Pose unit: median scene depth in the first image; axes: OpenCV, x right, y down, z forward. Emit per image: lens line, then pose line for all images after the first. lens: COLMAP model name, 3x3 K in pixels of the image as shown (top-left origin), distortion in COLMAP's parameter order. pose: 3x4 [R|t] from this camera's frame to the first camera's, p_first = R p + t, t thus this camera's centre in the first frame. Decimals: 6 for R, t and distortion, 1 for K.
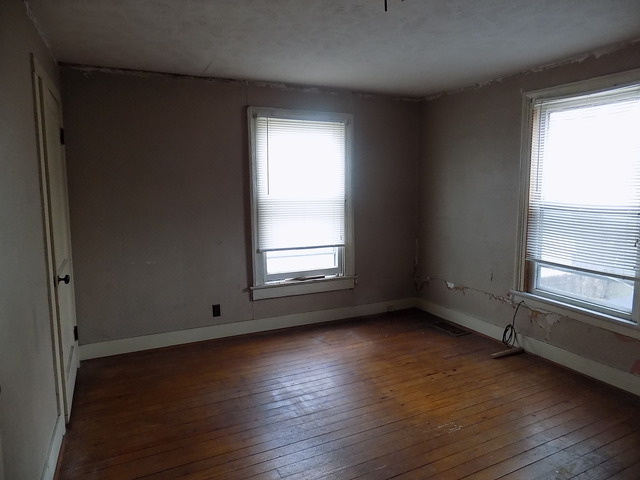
lens RADIAL K [[427.6, 0, 324.4], [0, 427.6, 236.4], [0, 0, 1]] dist [-0.097056, 0.085852]
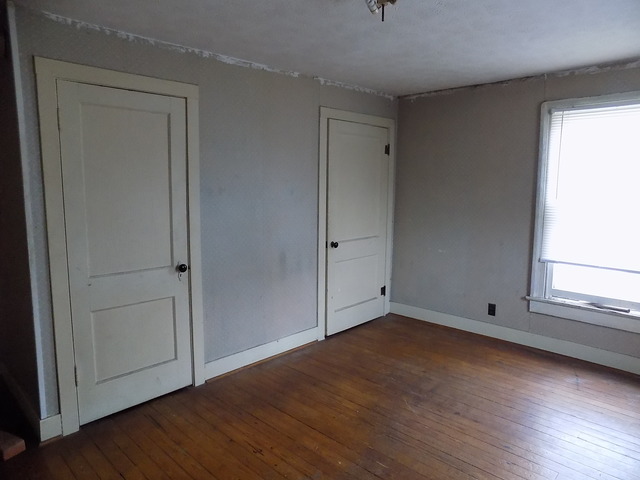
lens RADIAL K [[427.6, 0, 324.4], [0, 427.6, 236.4], [0, 0, 1]] dist [-0.097056, 0.085852]
pose [[0.335367, 0.125006, -0.933757, 0.538290], [-0.116279, 0.989071, 0.090648, -0.044879], [0.934884, 0.078176, 0.346237, 0.257937]]
